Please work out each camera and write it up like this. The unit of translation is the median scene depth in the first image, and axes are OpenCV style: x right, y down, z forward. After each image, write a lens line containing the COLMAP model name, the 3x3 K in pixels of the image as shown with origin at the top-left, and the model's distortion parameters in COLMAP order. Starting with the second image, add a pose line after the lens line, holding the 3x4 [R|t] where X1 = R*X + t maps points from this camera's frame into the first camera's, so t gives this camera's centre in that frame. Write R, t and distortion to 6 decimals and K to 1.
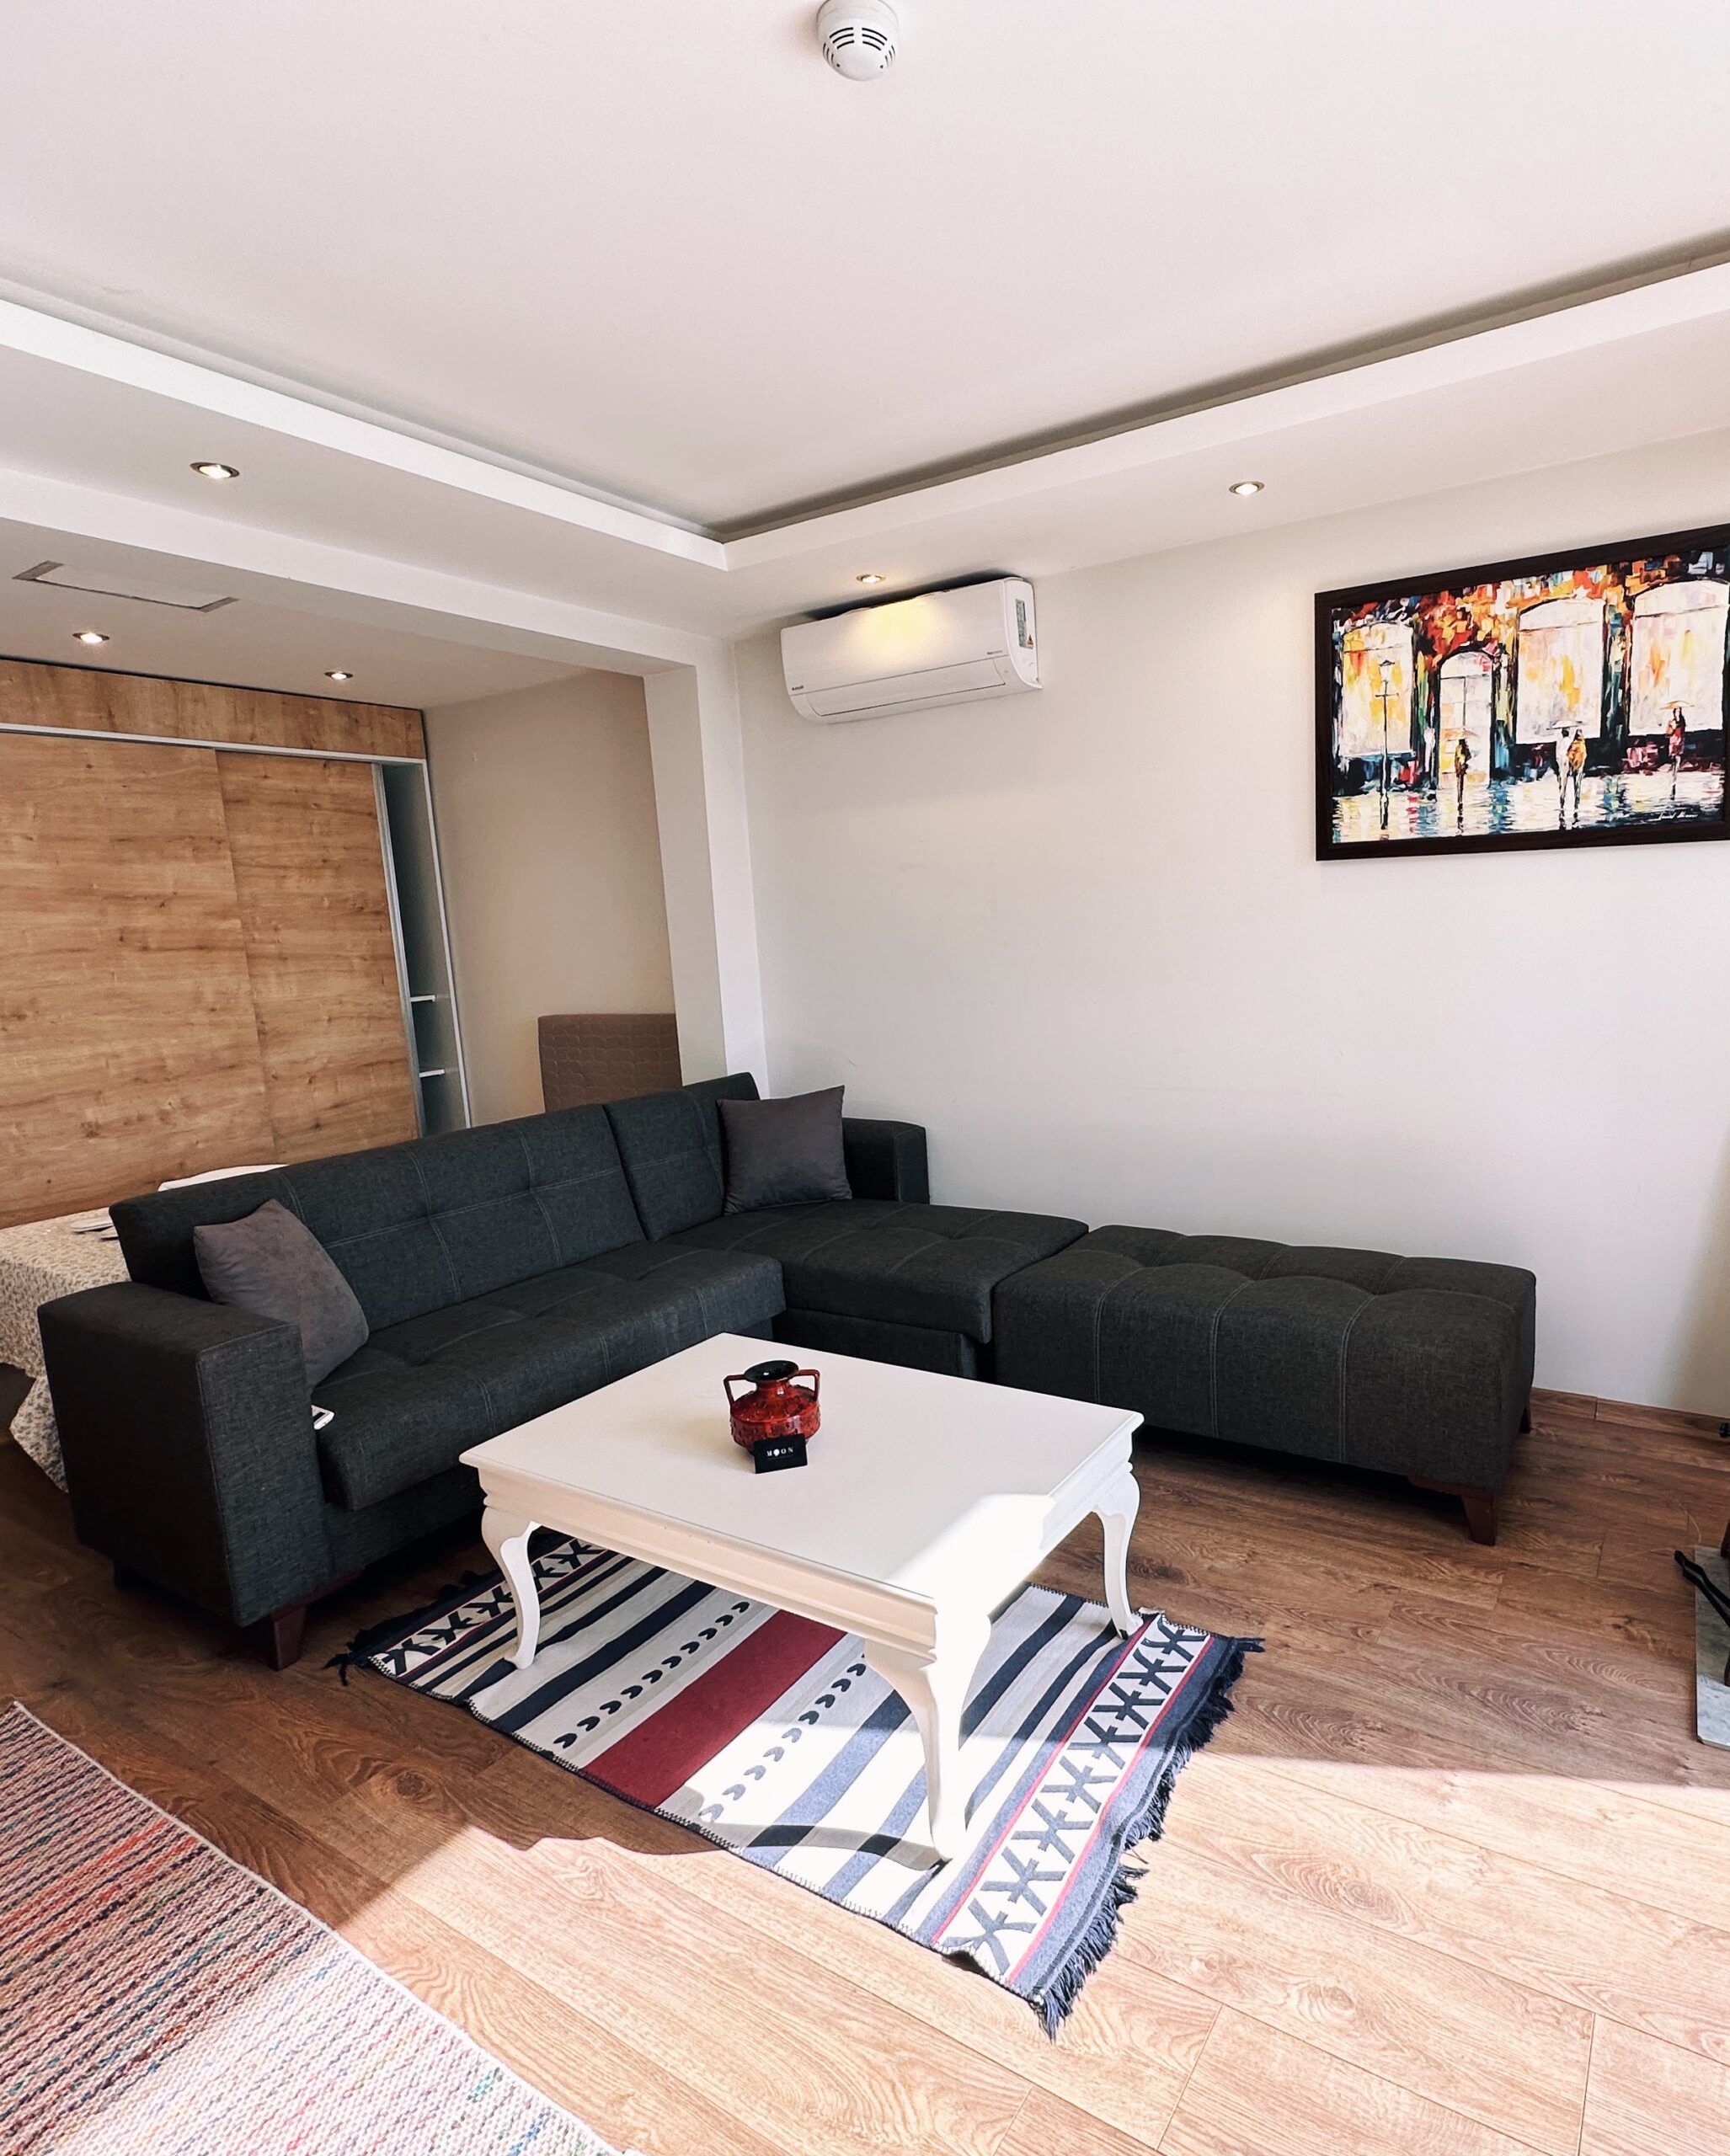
lens RADIAL K [[1035.5, 0, 927.6], [0, 1035.5, 1048.2], [0, 0, 1]] dist [0.000920, 0.000665]
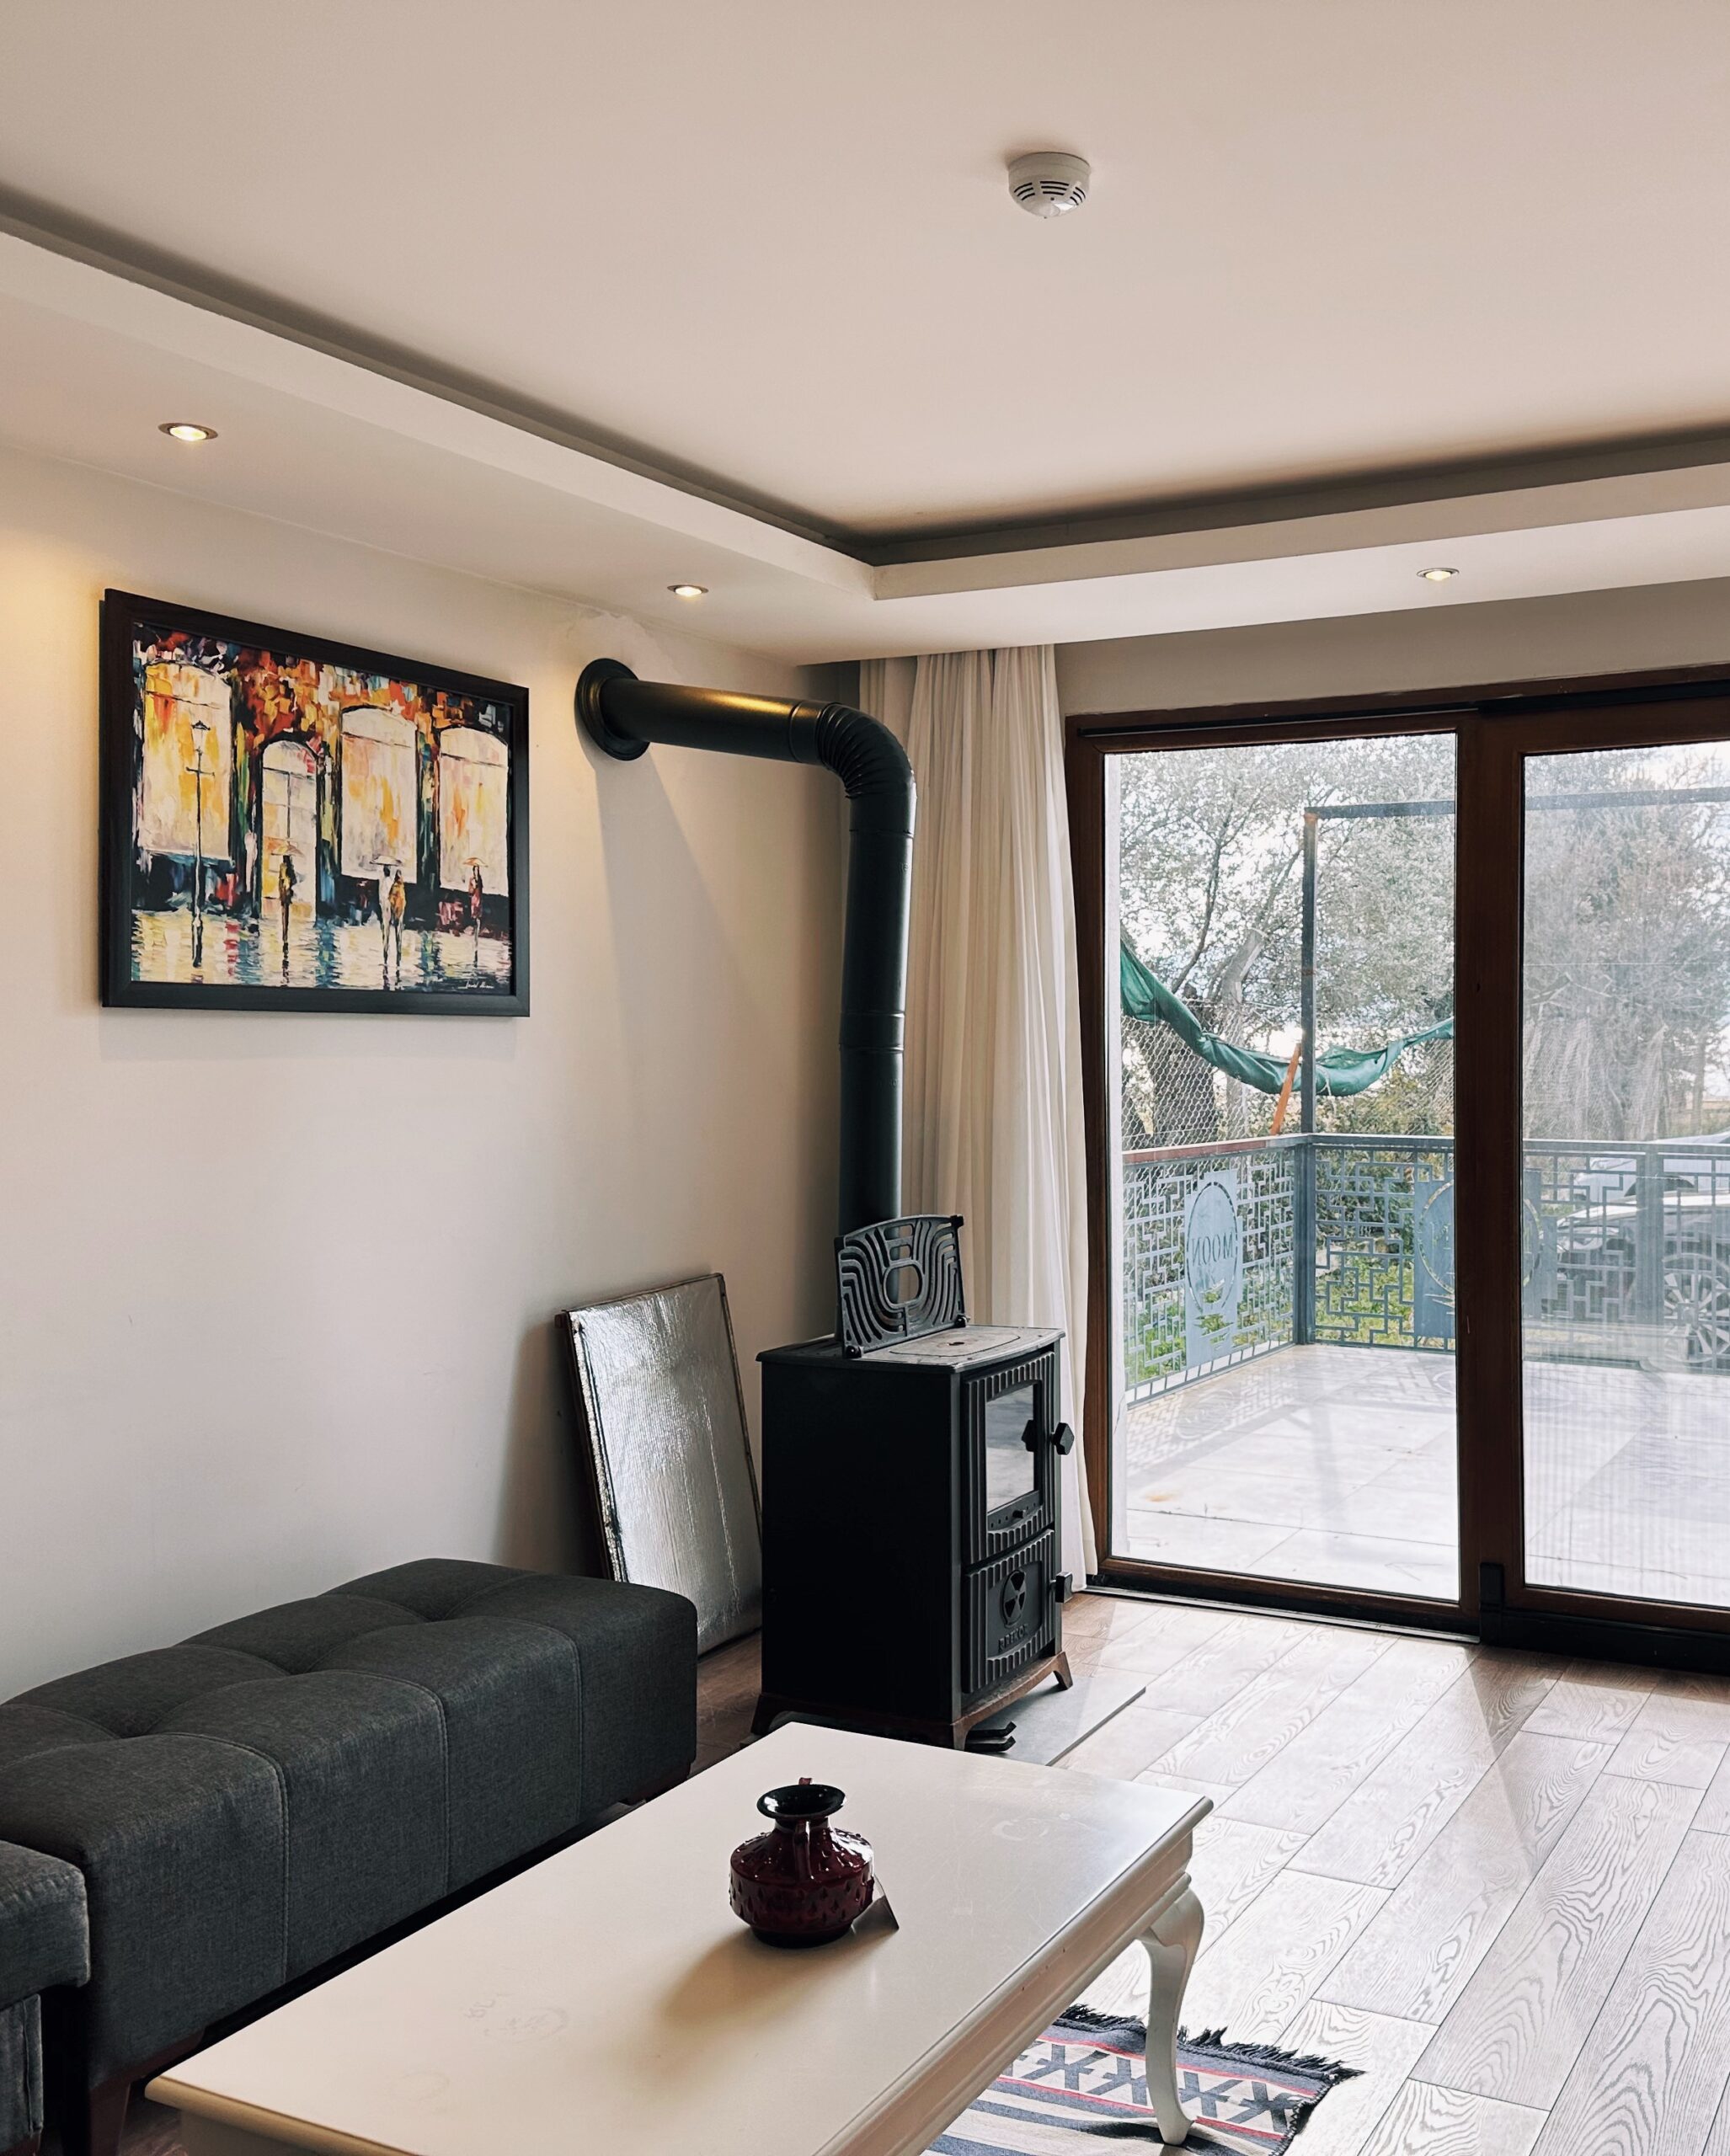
lens RADIAL K [[2223.5, 0, 864.7], [0, 2223.5, 1077.2], [0, 0, 1]] dist [0.011245, 0.000000]
pose [[-0.021386, 0.028720, 0.999359, -1.069460], [0.142111, 0.989525, -0.025397, -0.049458], [-0.989620, 0.141477, -0.025243, 0.678733]]
